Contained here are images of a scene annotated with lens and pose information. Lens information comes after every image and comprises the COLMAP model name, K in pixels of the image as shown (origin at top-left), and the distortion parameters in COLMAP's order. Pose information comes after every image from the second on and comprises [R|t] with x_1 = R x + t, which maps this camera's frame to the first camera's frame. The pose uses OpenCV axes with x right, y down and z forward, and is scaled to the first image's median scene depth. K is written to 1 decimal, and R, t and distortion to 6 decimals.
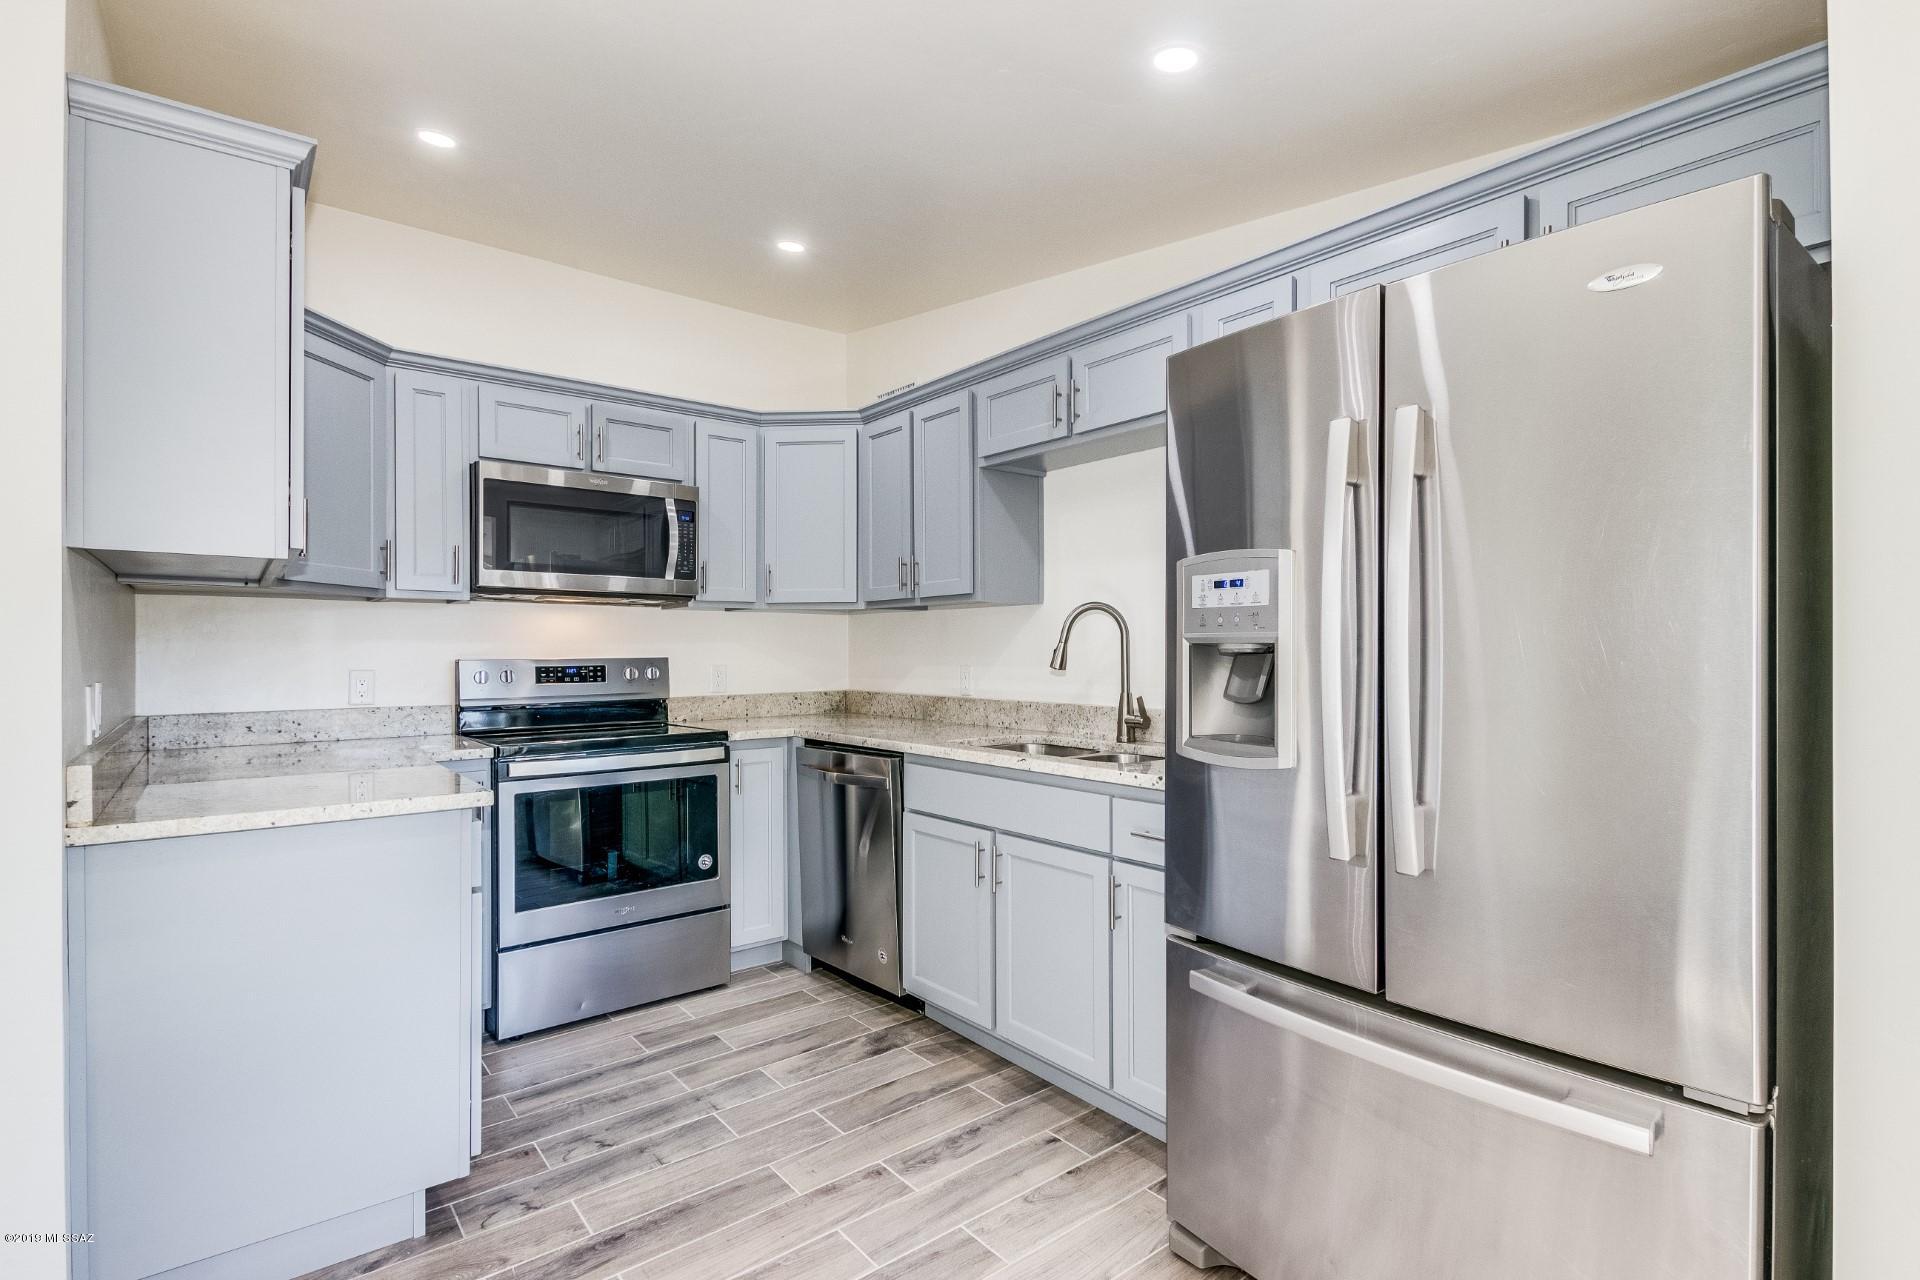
lens RADIAL K [[937.3, 0, 960.0], [0, 937.3, 640.0], [0, 0, 1]] dist [-0.000919, 0.000205]
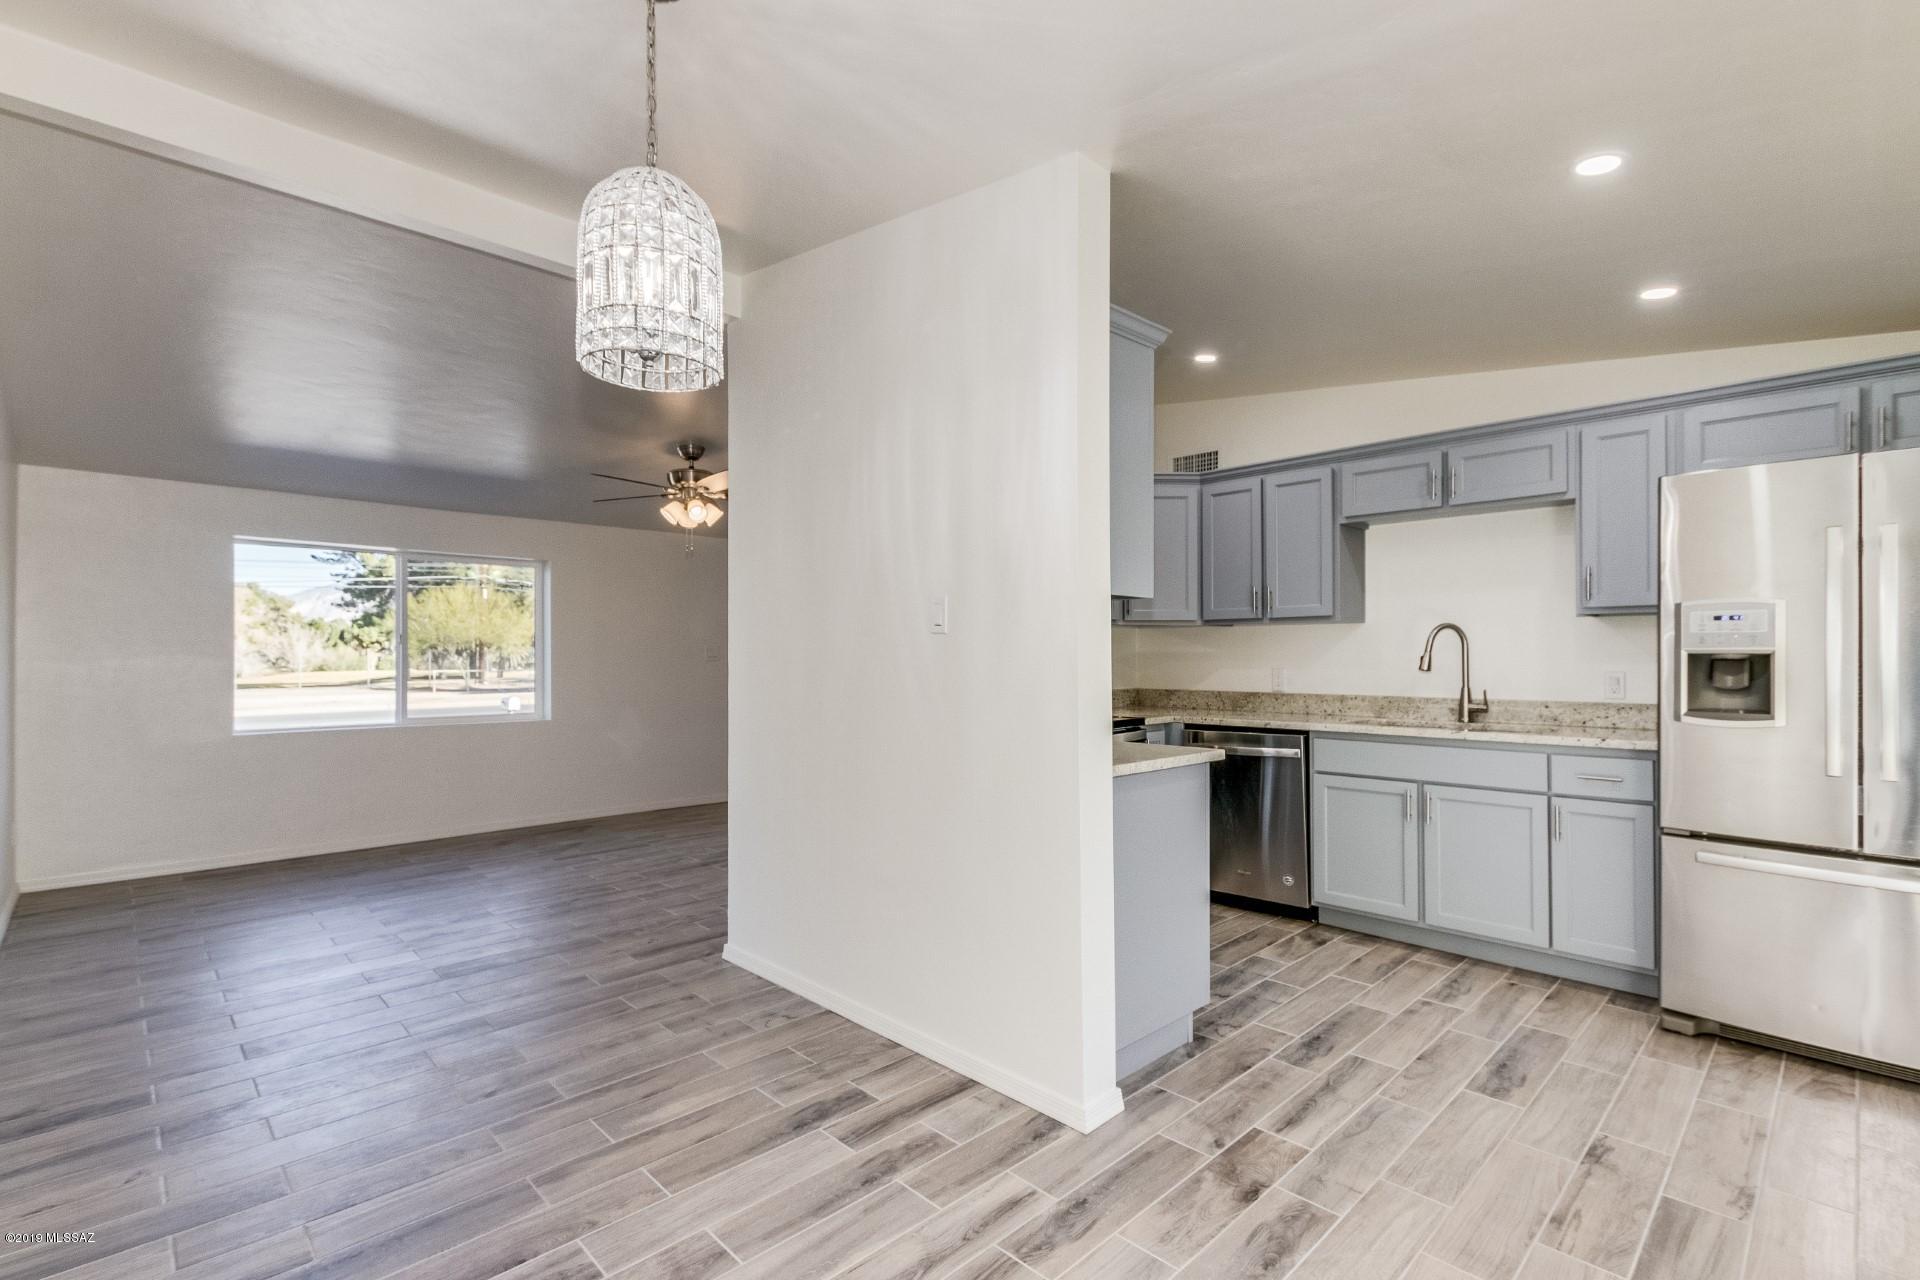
lens RADIAL K [[892.1, 0, 960.0], [0, 892.1, 640.0], [0, 0, 1]] dist [0.001258, -0.000799]
pose [[0.996273, 0.003525, 0.086187, -0.774842], [-0.002907, 0.999969, -0.007295, -0.003281], [-0.086210, 0.007017, 0.996252, -0.299427]]
